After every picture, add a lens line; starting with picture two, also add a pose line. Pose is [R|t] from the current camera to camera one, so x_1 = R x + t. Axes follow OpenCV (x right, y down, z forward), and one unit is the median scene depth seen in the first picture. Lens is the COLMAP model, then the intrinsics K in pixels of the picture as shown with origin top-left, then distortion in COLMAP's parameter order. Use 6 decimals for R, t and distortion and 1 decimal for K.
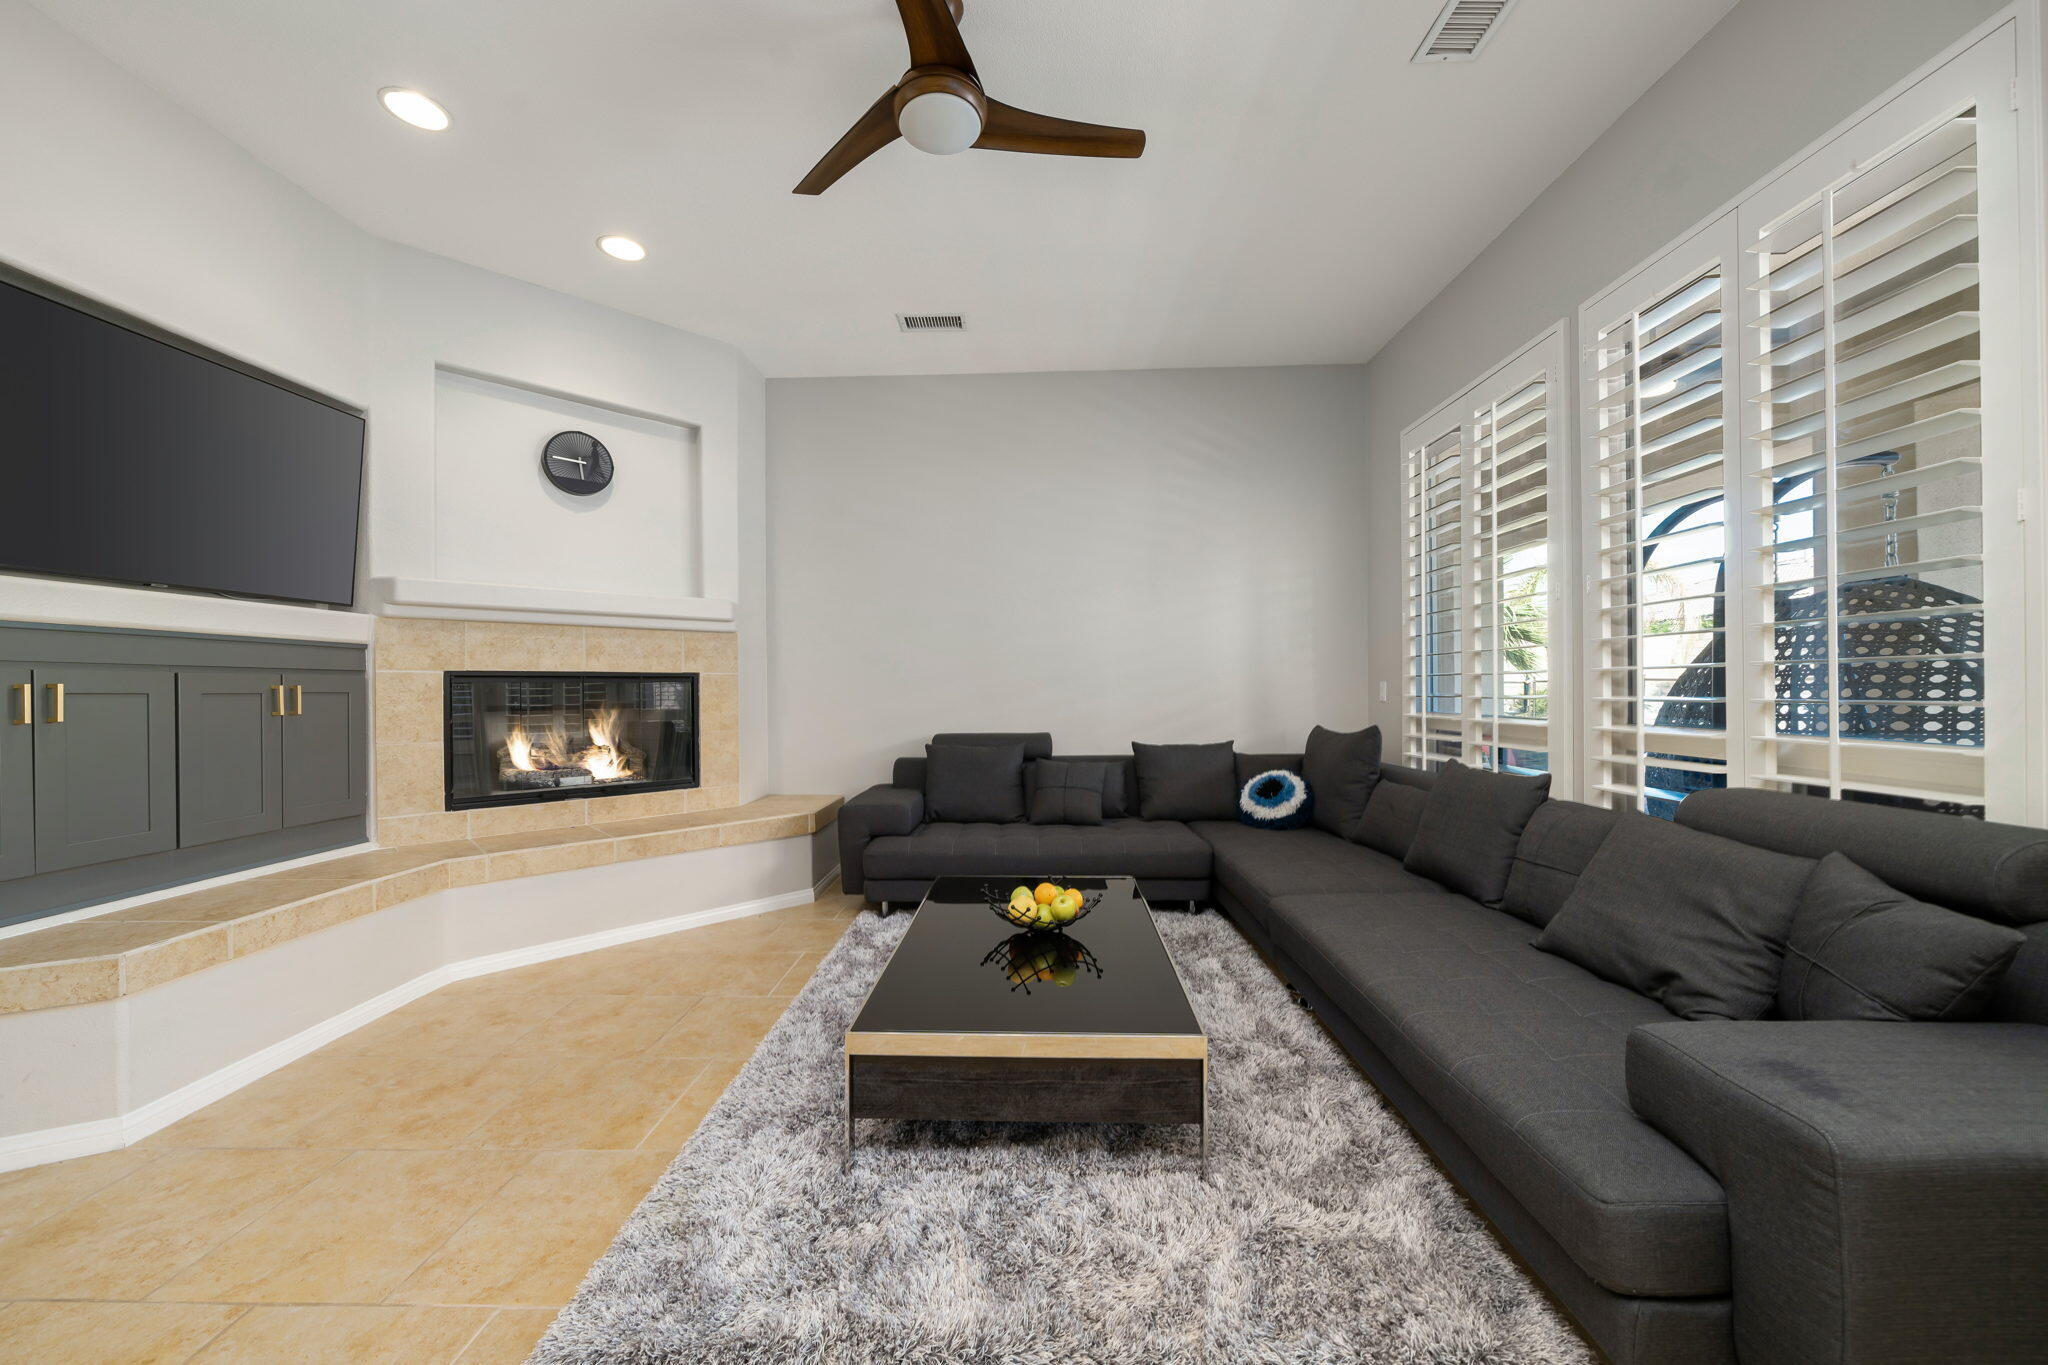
lens RADIAL K [[759.6, 0, 1013.1], [0, 759.6, 687.3], [0, 0, 1]] dist [-0.000663, -0.000036]
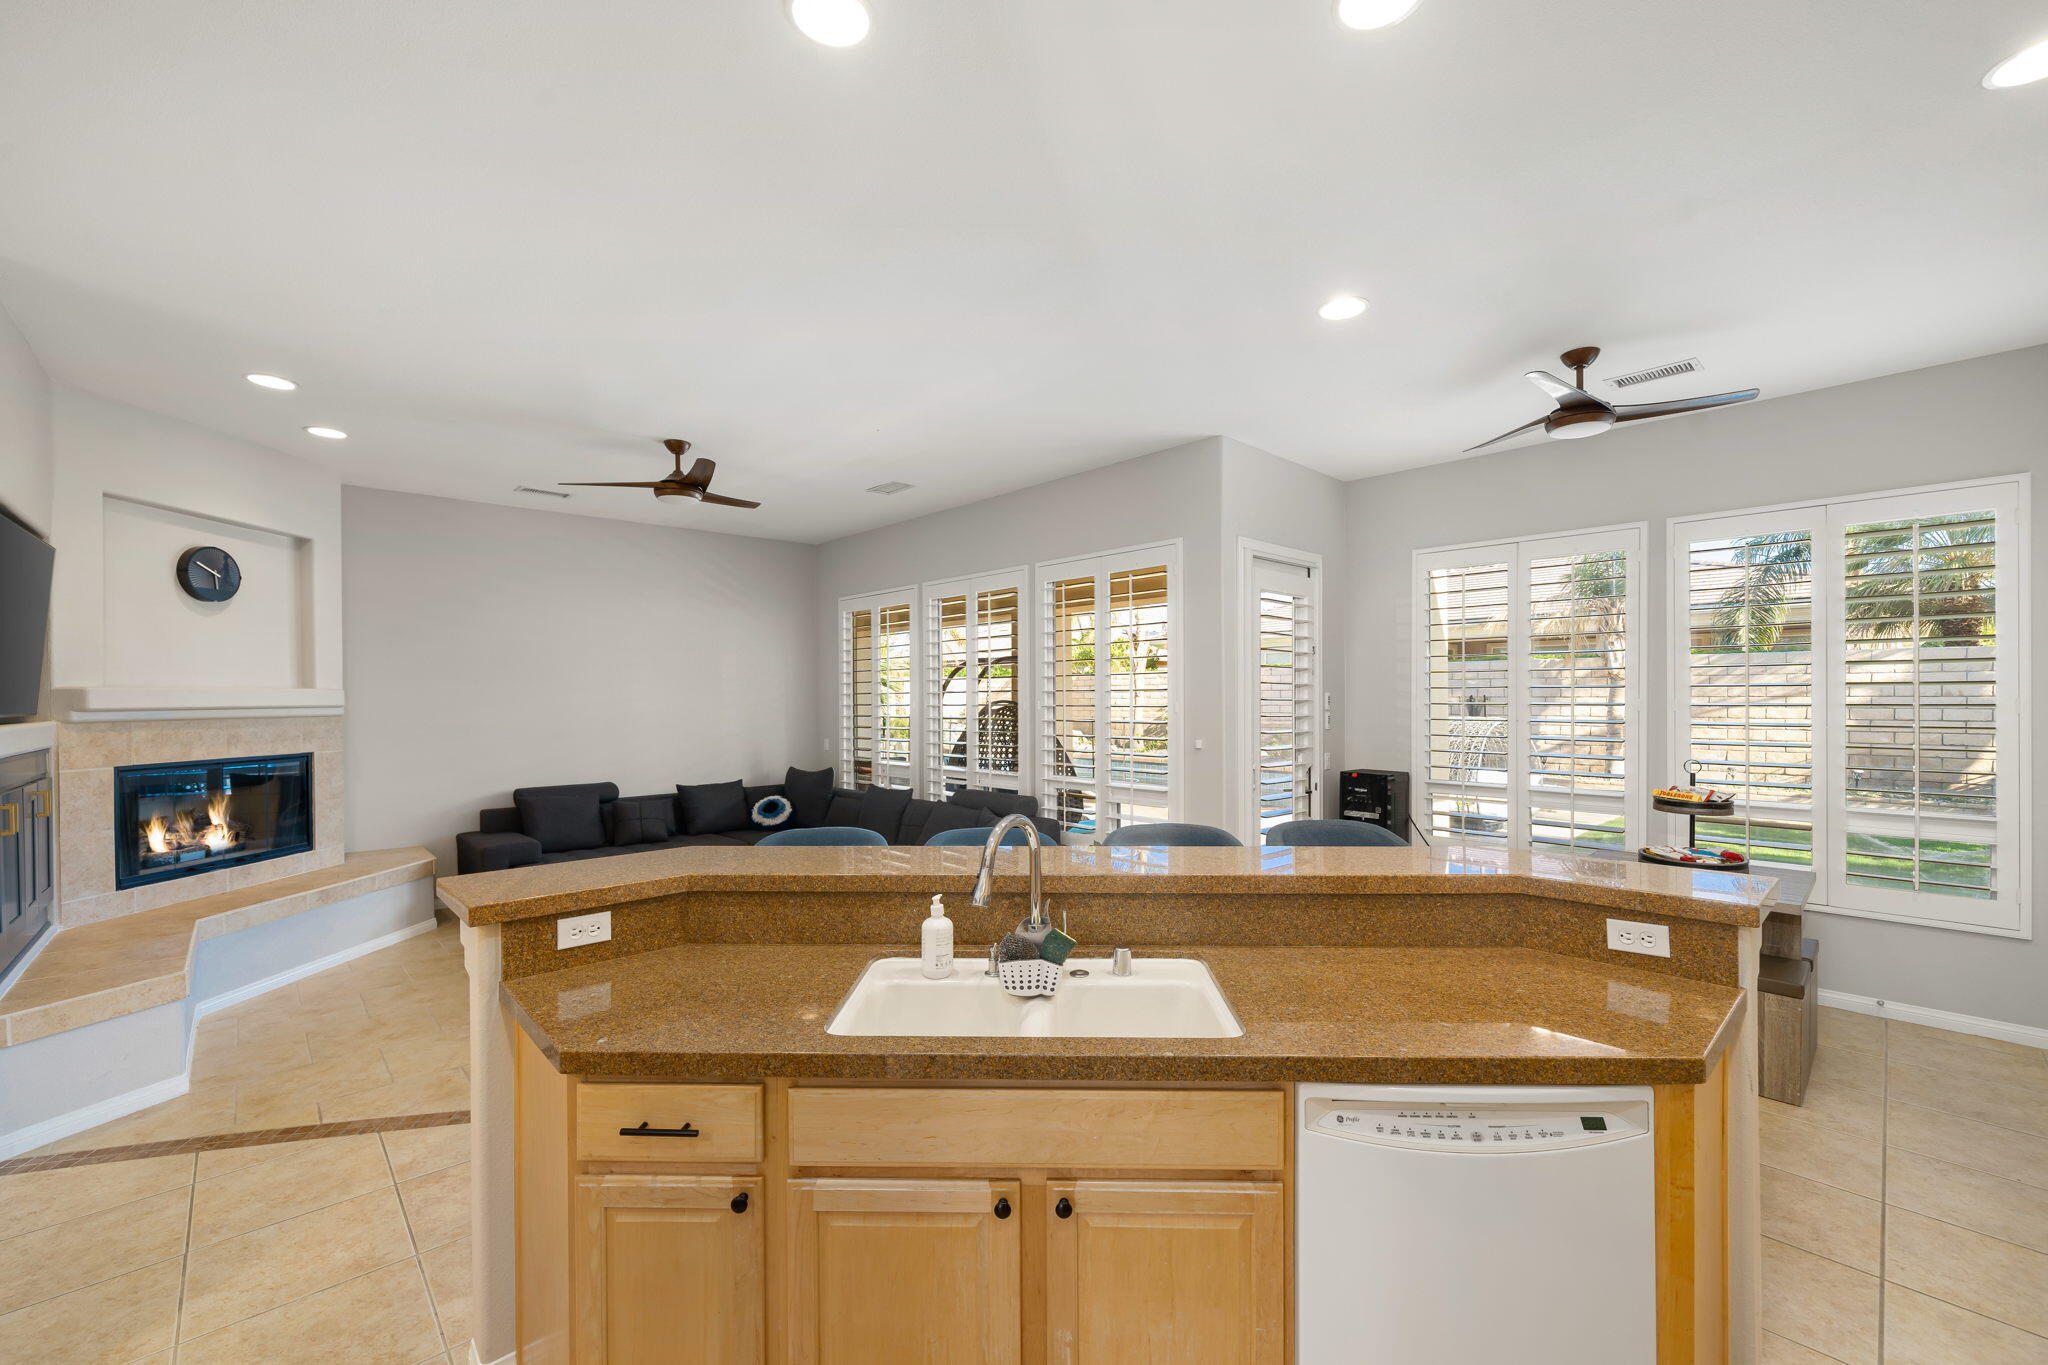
lens RADIAL K [[834.2, 0, 1033.6], [0, 834.2, 698.2], [0, 0, 1]] dist [0.000469, 0.000059]
pose [[0.707475, 0.002903, 0.706732, -0.578572], [-0.001688, 0.999996, -0.002418, -0.107947], [-0.706736, 0.000518, 0.707477, -0.742420]]
